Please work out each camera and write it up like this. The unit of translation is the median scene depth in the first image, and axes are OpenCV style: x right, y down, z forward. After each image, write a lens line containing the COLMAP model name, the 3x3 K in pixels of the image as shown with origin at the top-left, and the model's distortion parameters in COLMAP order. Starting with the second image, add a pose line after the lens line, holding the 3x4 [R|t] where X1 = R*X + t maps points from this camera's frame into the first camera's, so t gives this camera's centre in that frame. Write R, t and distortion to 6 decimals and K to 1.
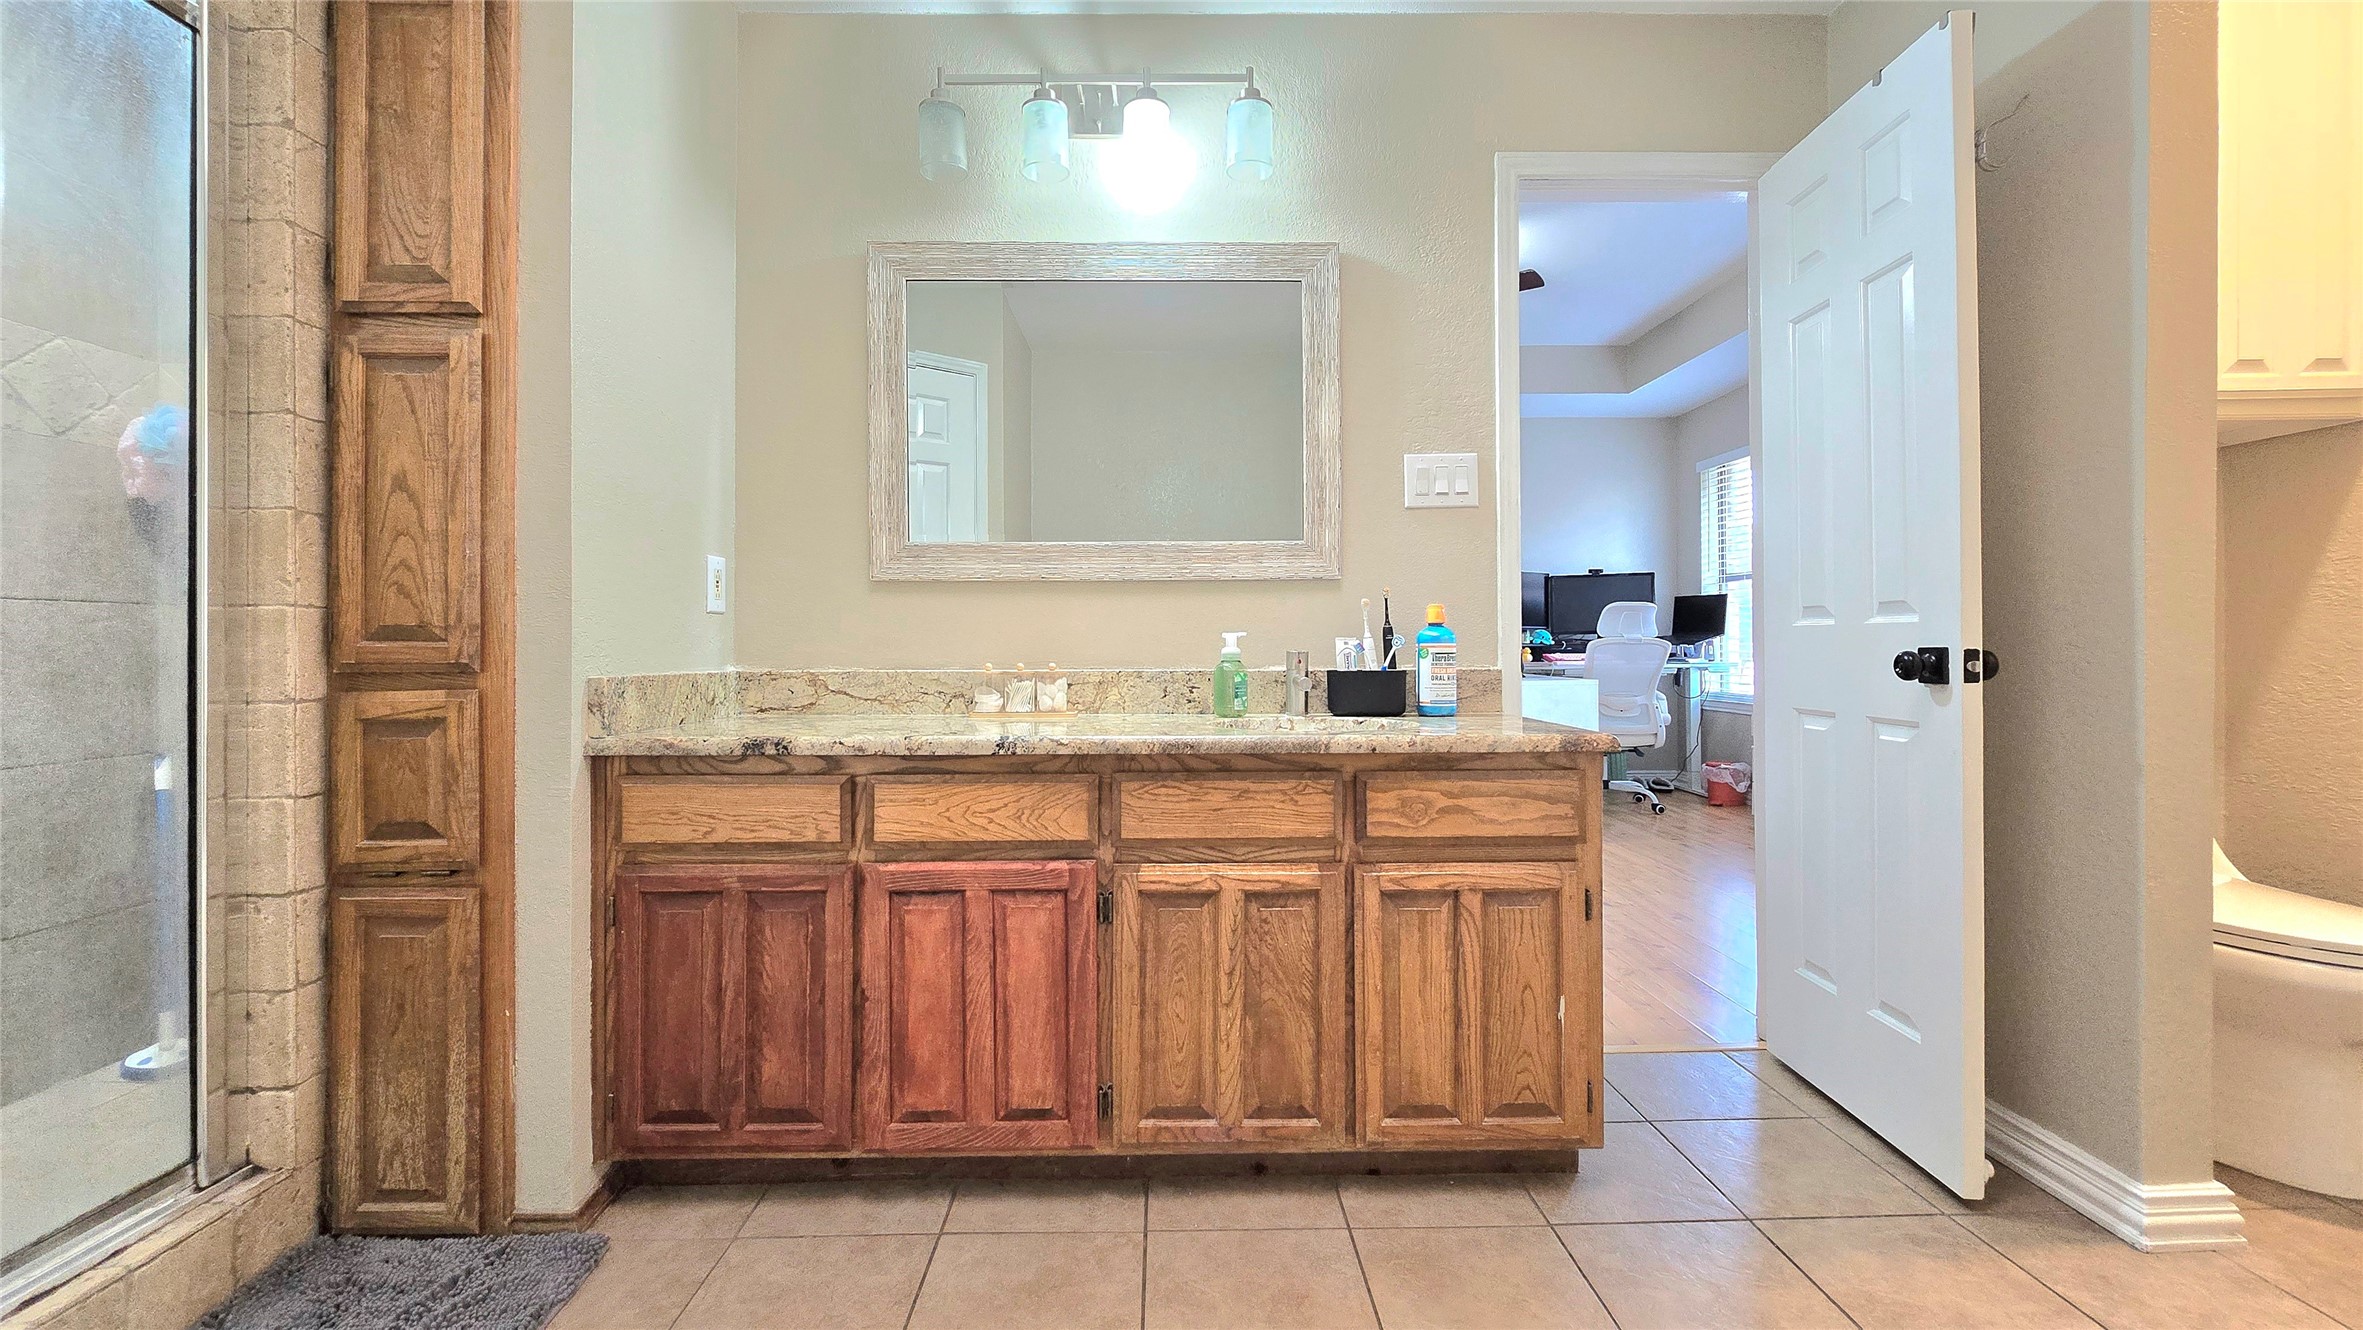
lens RADIAL K [[967.7, 0, 1175.5], [0, 967.7, 652.3], [0, 0, 1]] dist [-0.007496, 0.002873]
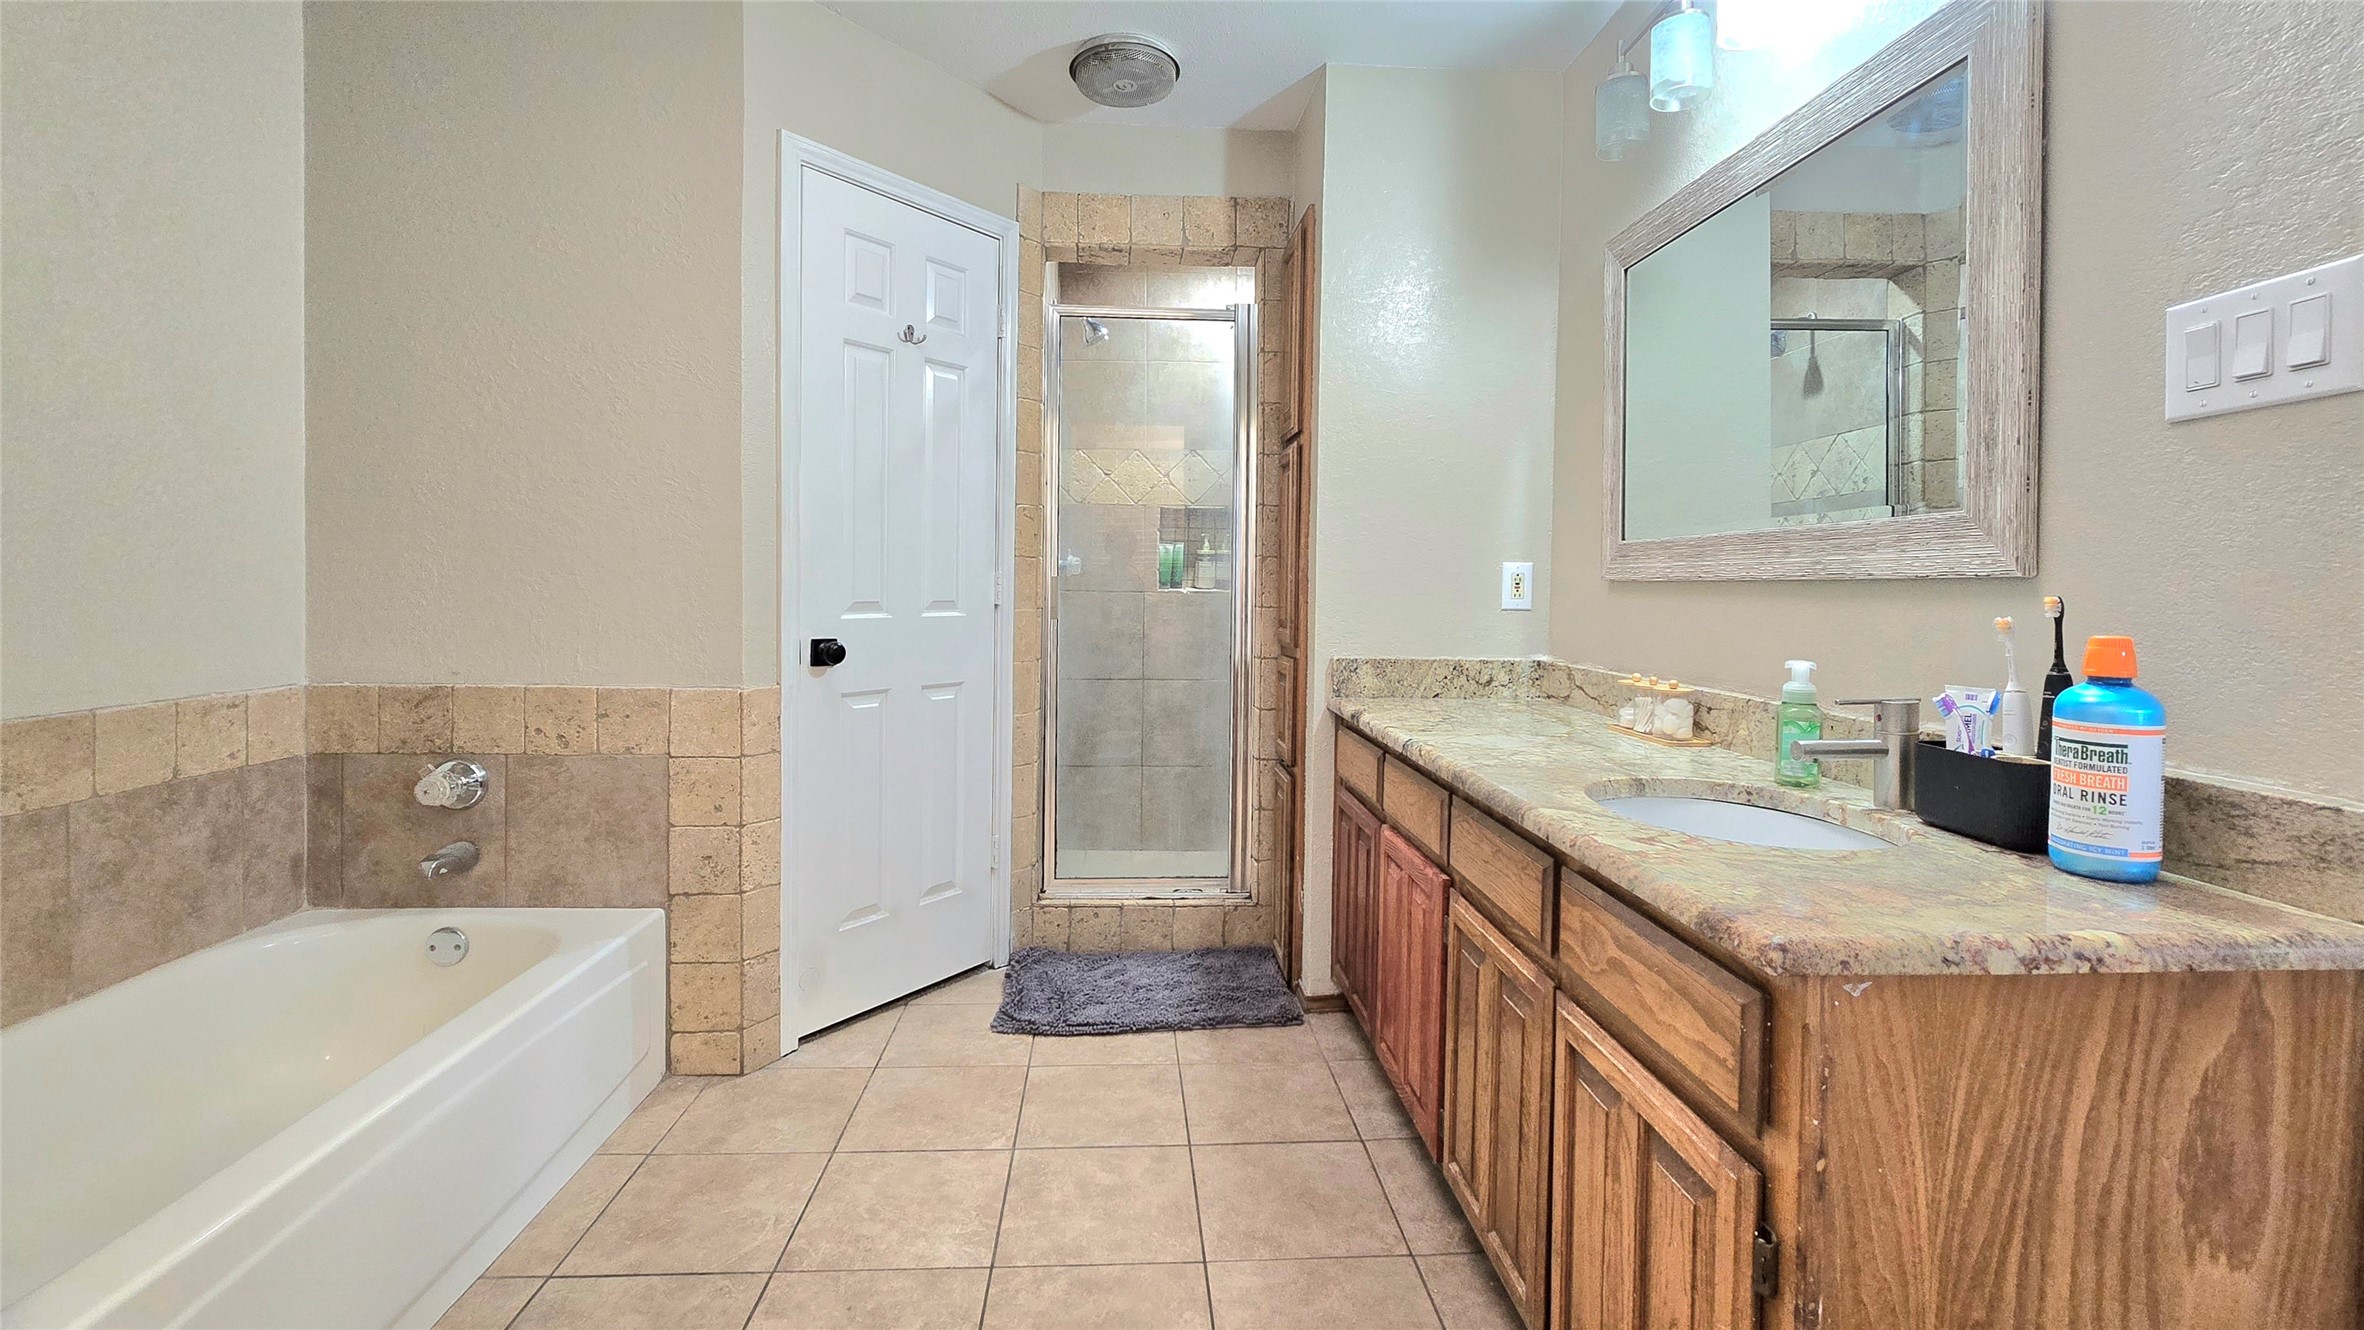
lens RADIAL K [[978.0, 0, 1168.7], [0, 978.0, 609.8], [0, 0, 1]] dist [-0.001455, 0.001093]
pose [[0.057196, 0.027411, -0.997987, 0.713068], [-0.009897, 0.999589, 0.026888, -0.069976], [0.998314, 0.008340, 0.057444, 0.516424]]
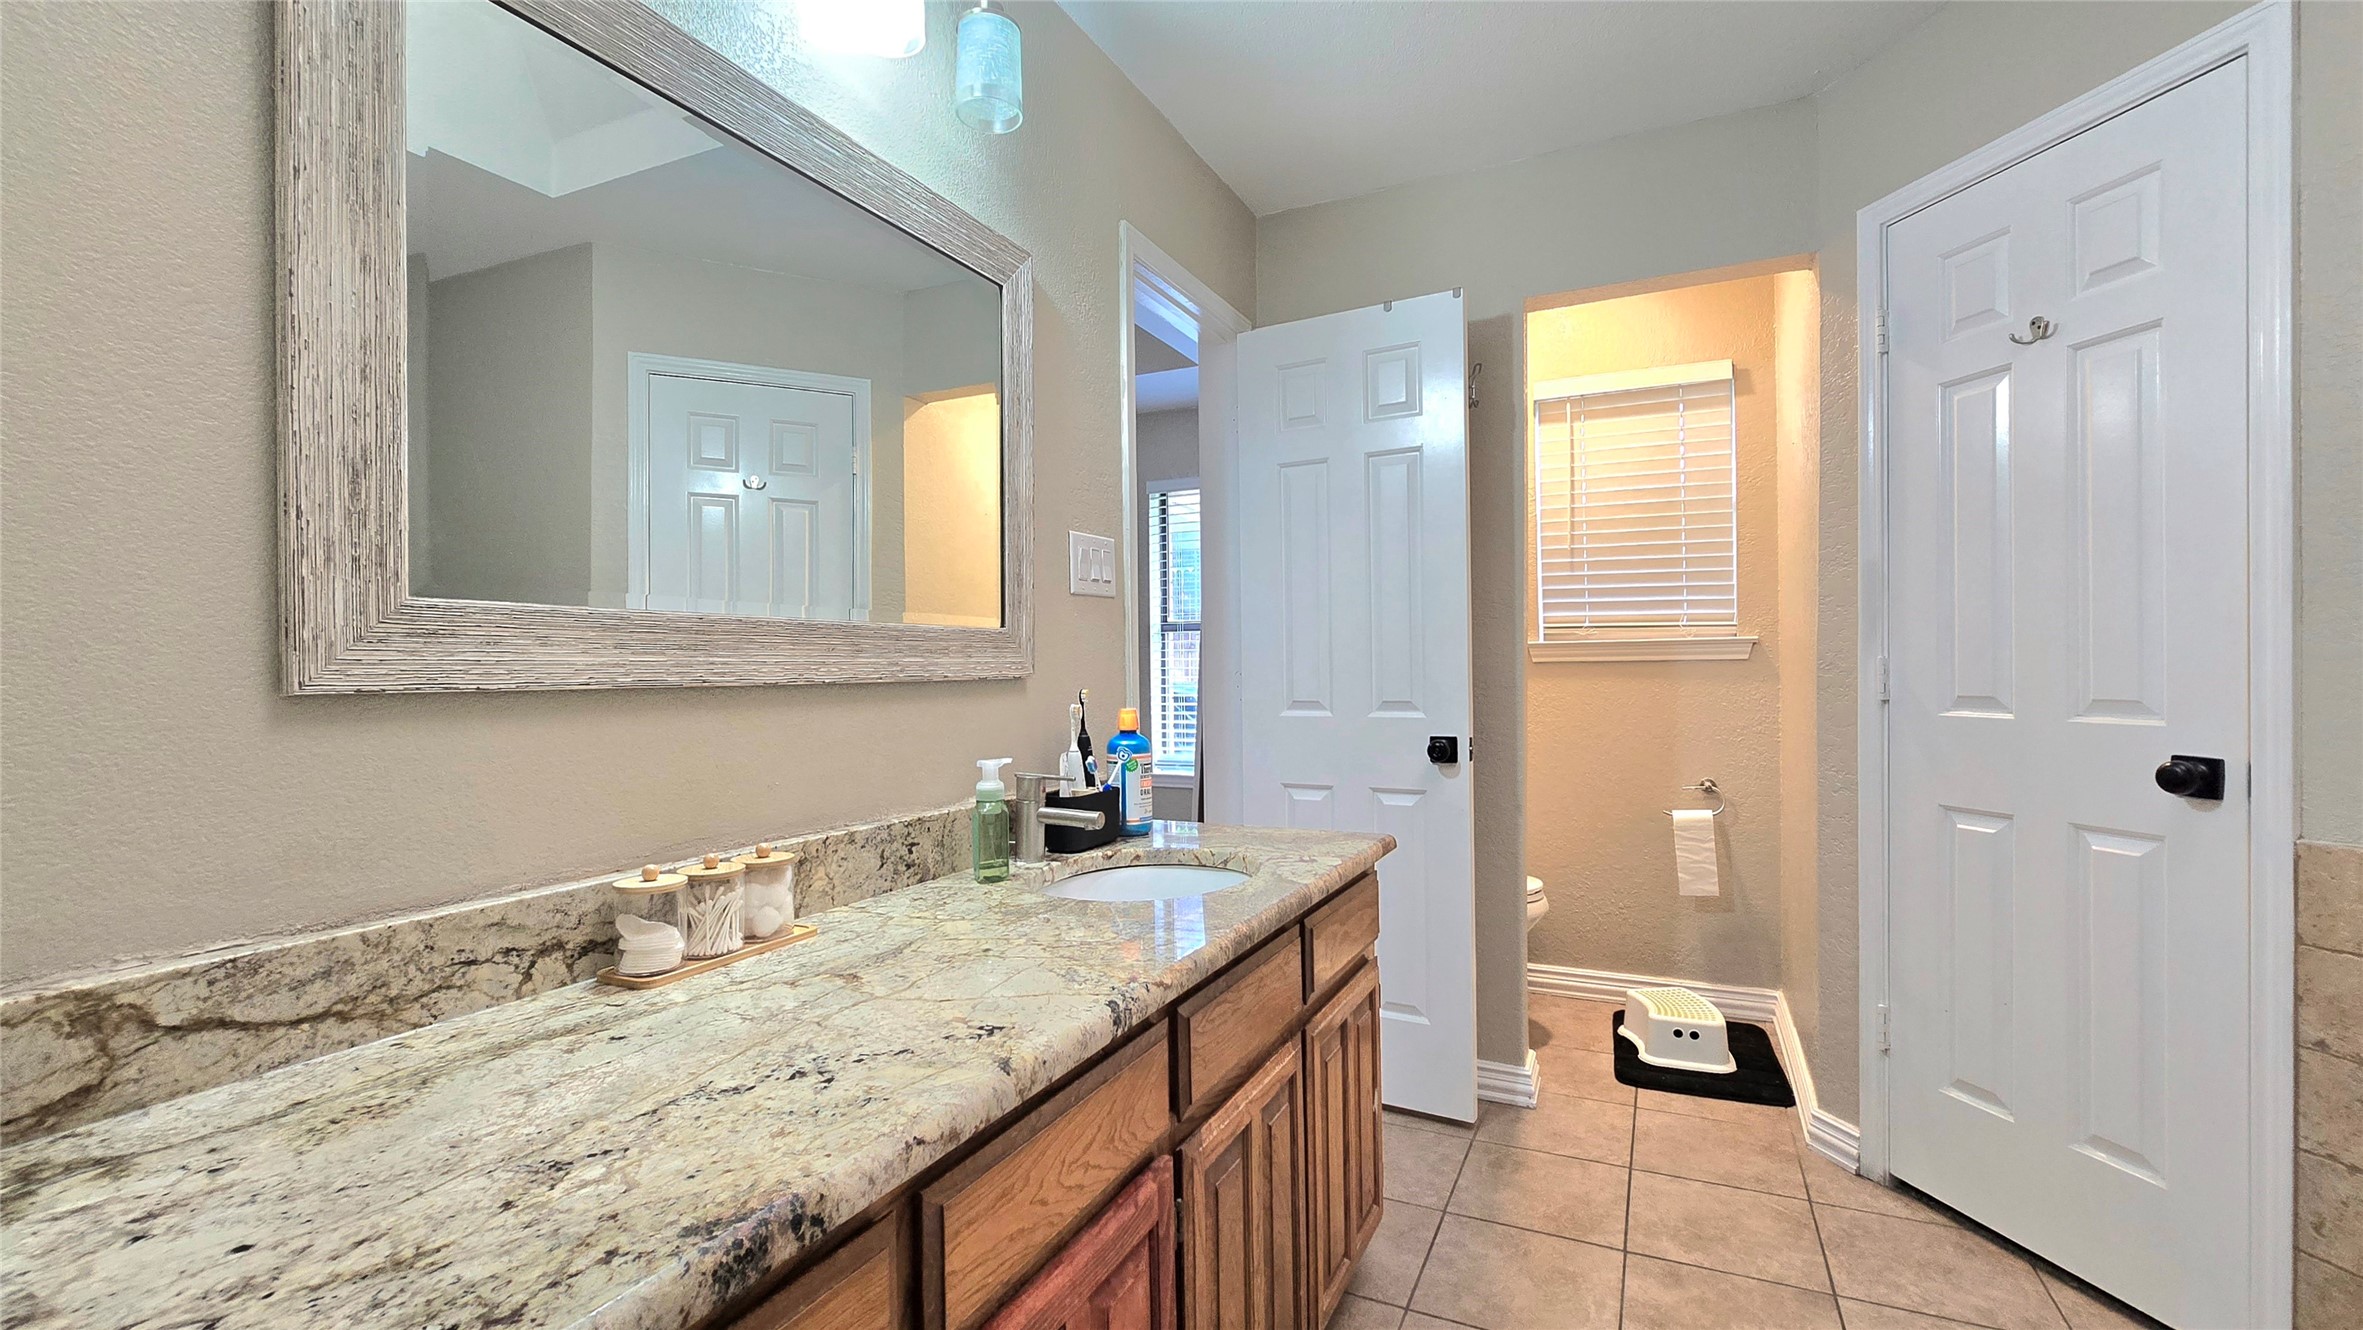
lens RADIAL K [[967.7, 0, 1142.1], [0, 967.7, 683.2], [0, 0, 1]] dist [-0.007496, 0.002873]
pose [[0.471440, -0.013562, 0.881794, -0.507352], [0.019663, 0.999795, 0.004864, -0.076932], [-0.881679, 0.015046, 0.471610, 0.569791]]
